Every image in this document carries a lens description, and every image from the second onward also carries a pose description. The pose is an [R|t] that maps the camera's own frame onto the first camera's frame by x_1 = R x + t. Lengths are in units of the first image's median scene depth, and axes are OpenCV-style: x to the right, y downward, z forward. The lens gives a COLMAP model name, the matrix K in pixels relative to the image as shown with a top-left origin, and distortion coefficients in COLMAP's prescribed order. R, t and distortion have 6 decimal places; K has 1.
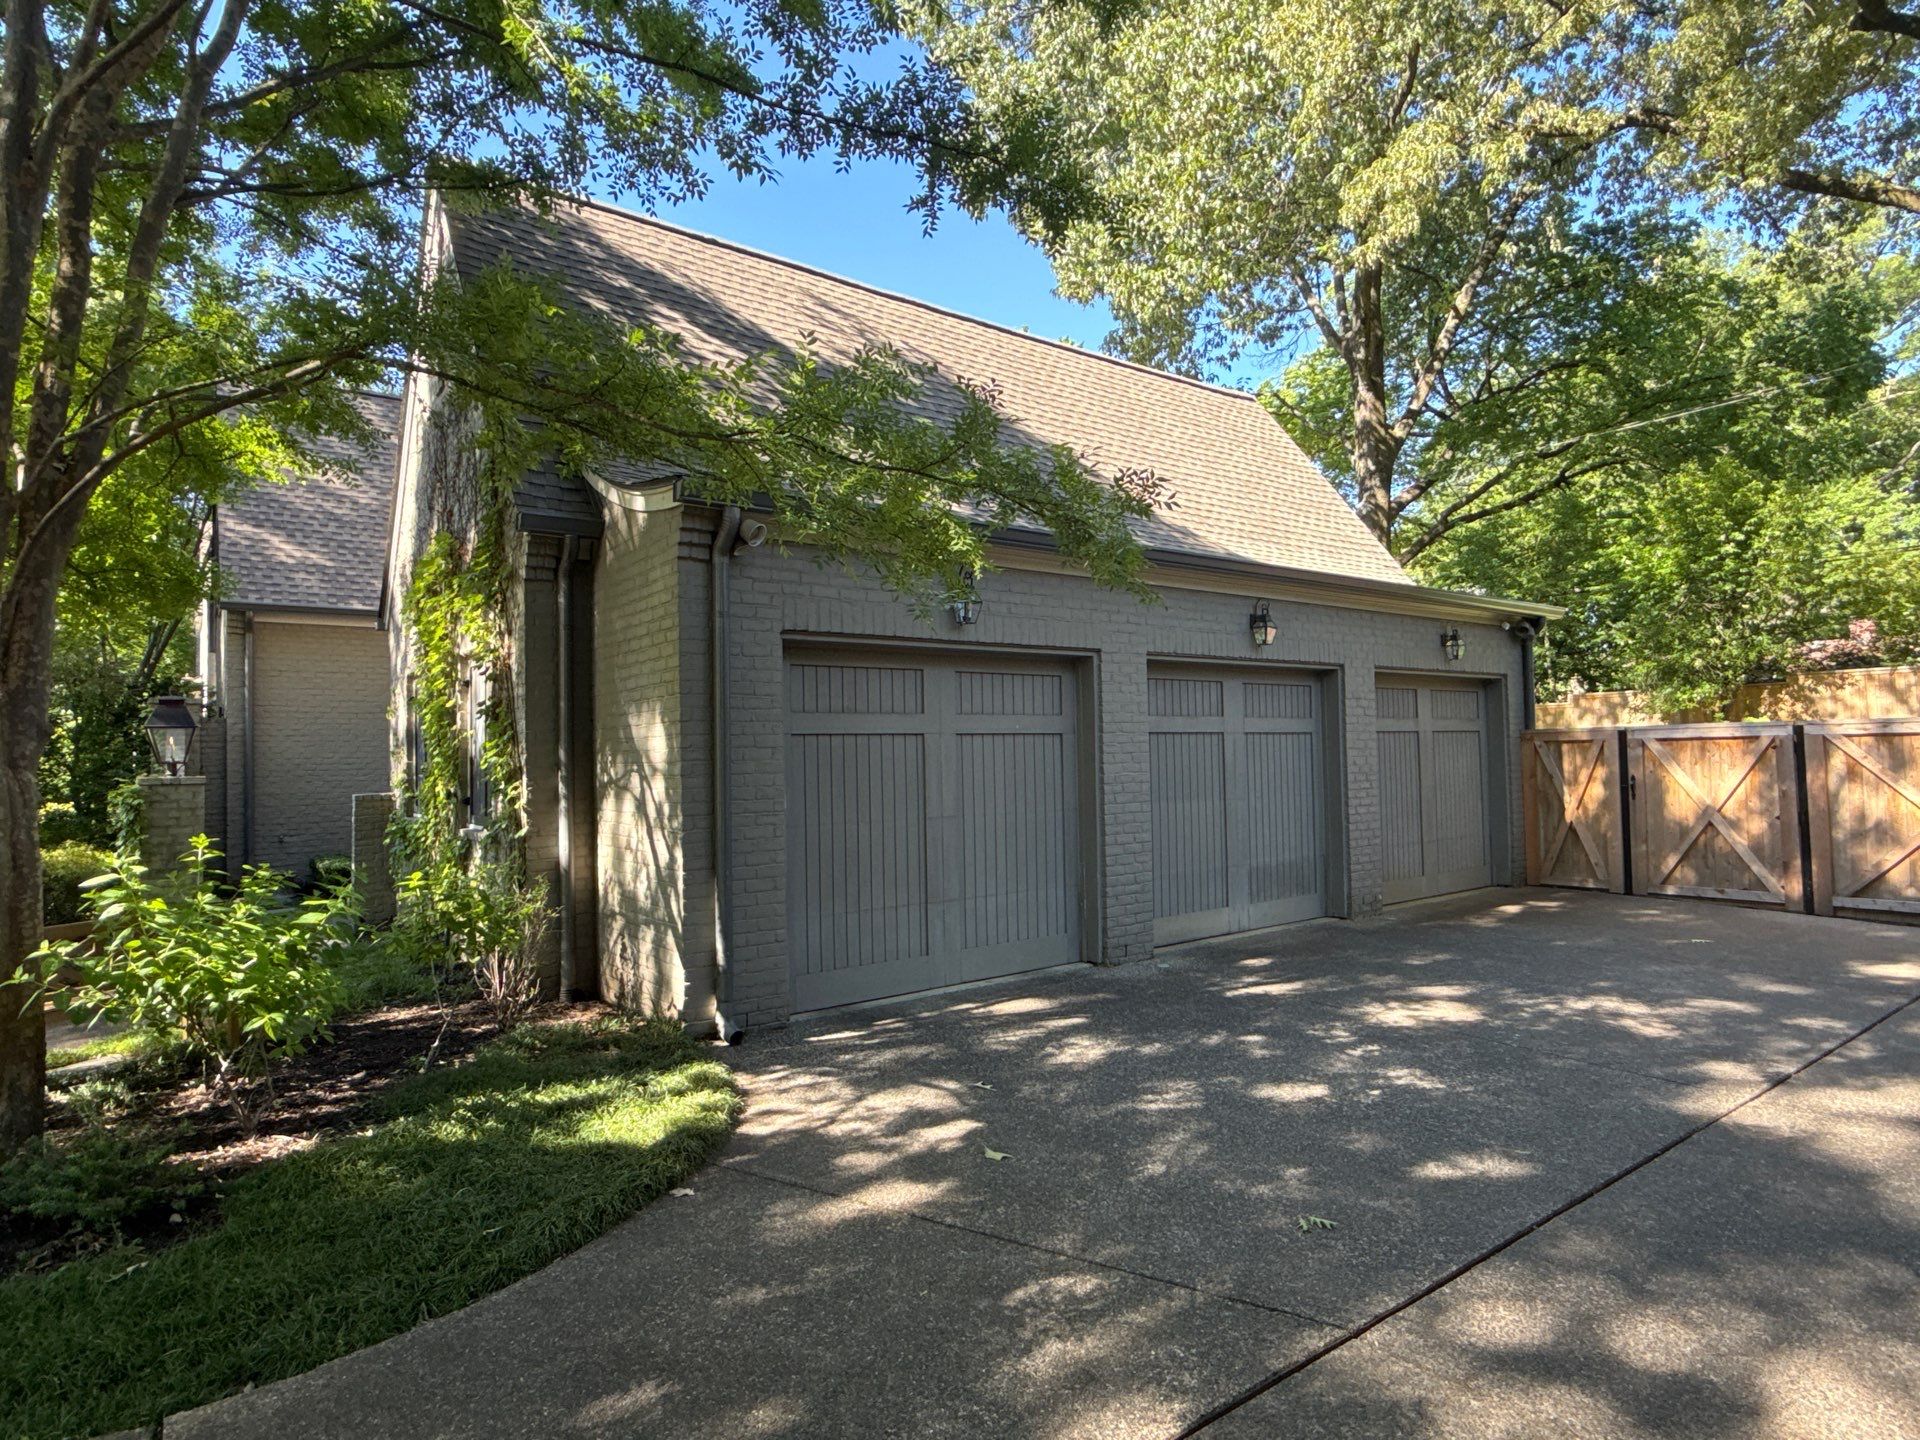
lens RADIAL K [[1046.8, 0, 960.0], [0, 1046.8, 717.2], [0, 0, 1]] dist [-0.001445, 0.000185]
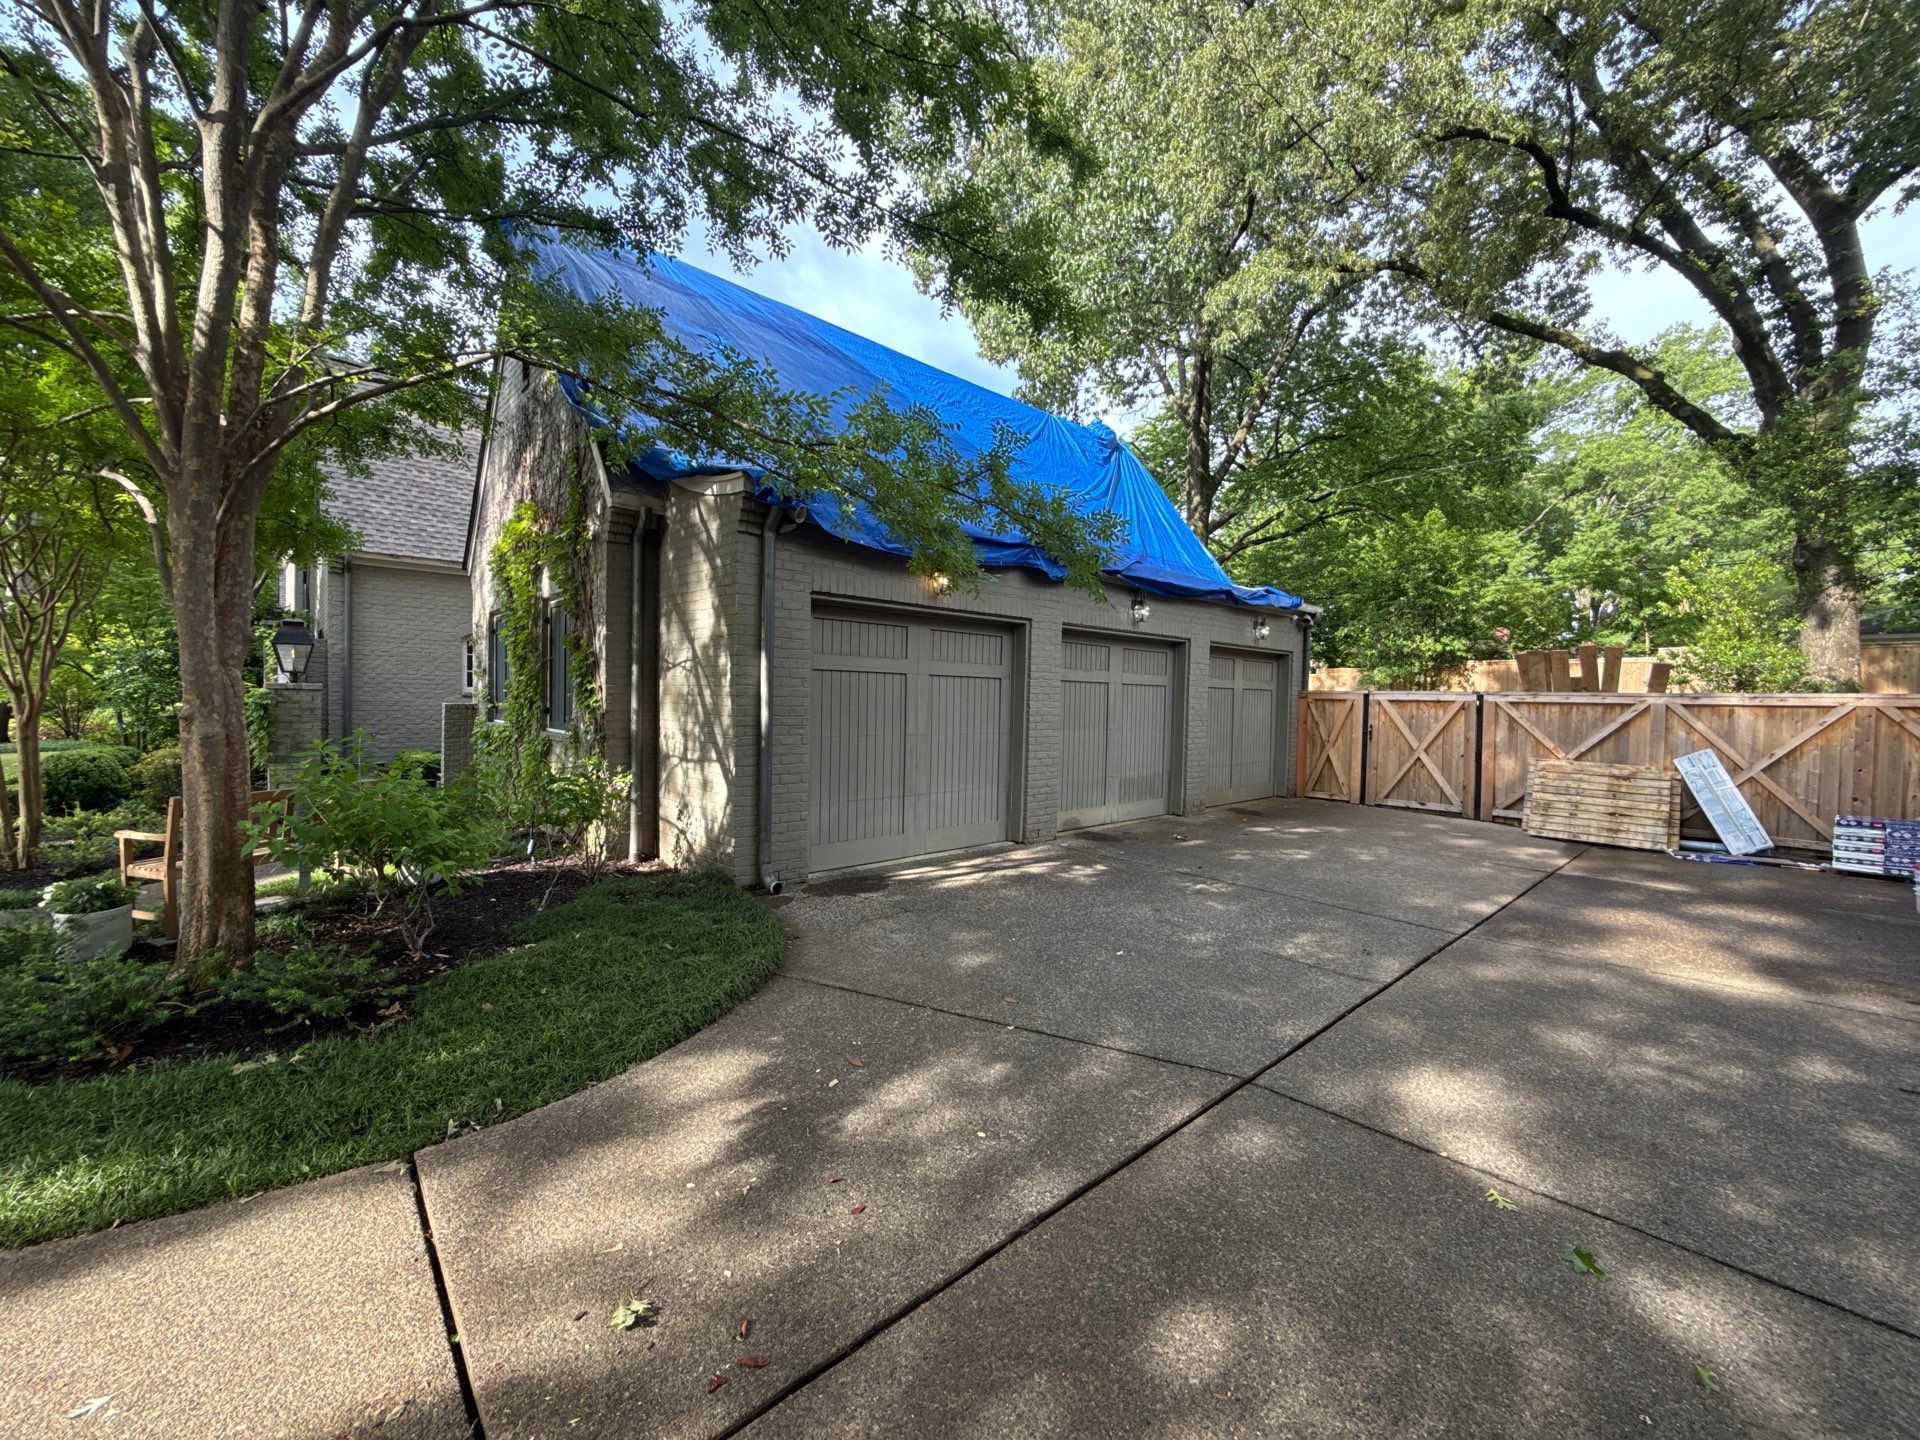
lens RADIAL K [[763.2, 0, 961.8], [0, 763.2, 712.3], [0, 0, 1]] dist [-0.001087, 0.000672]
pose [[0.993536, 0.037404, 0.107181, -0.043133], [-0.043316, 0.997635, 0.053369, 0.006251], [-0.104931, -0.057667, 0.992806, -0.002232]]
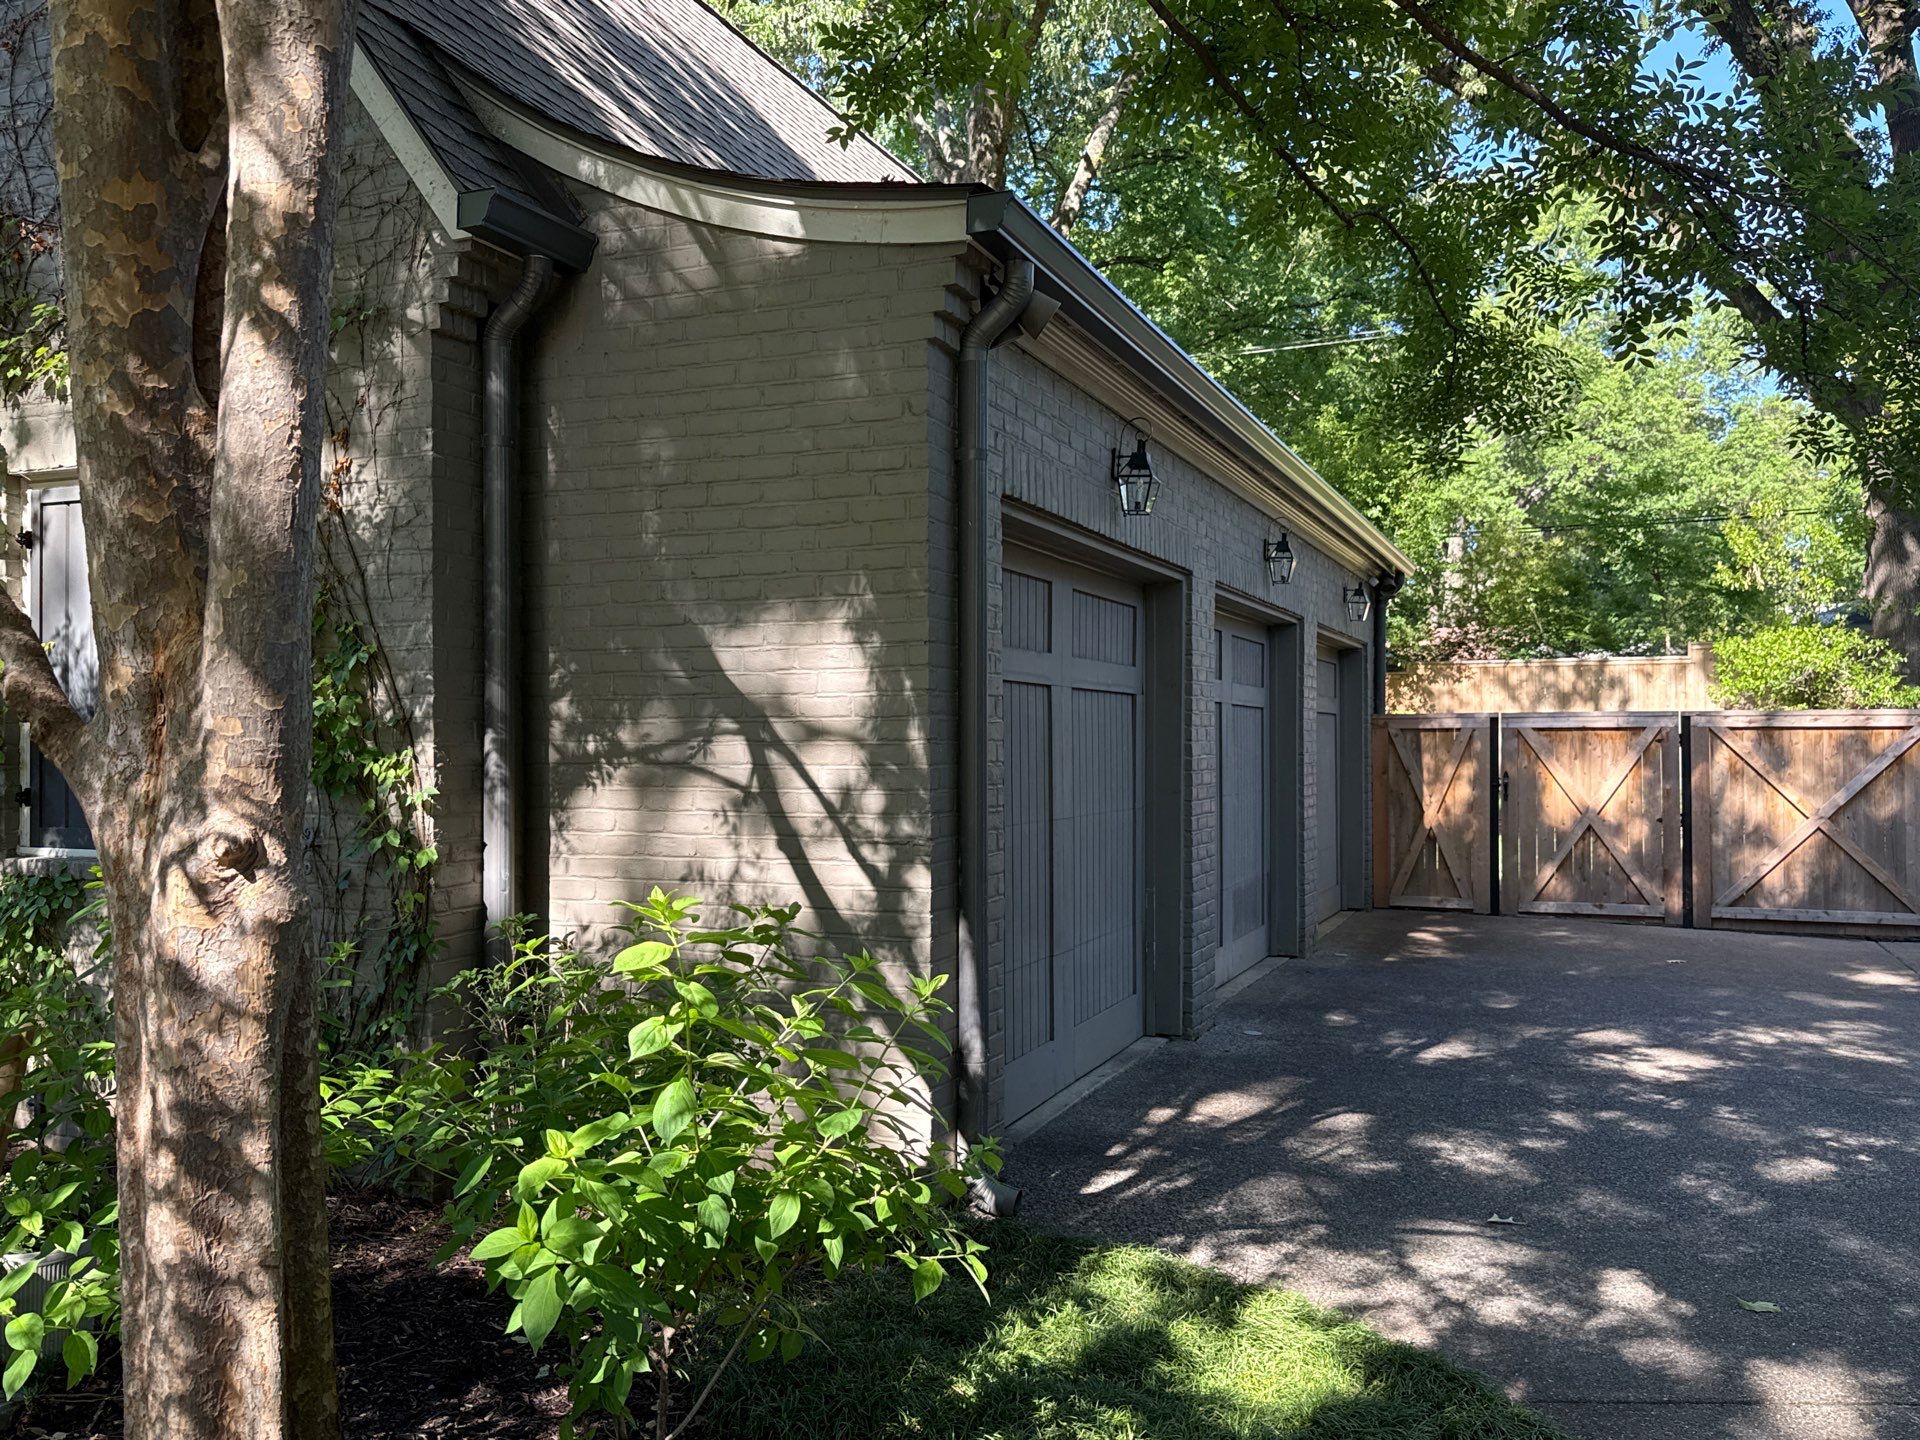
lens RADIAL K [[1543.7, 0, 962.1], [0, 1543.7, 739.4], [0, 0, 1]] dist [0.029642, -0.005666]
pose [[0.859711, 0.019768, 0.510398, -0.364421], [-0.034039, 0.999247, 0.018635, 0.021652], [-0.509645, -0.033394, 0.859736, 0.164010]]
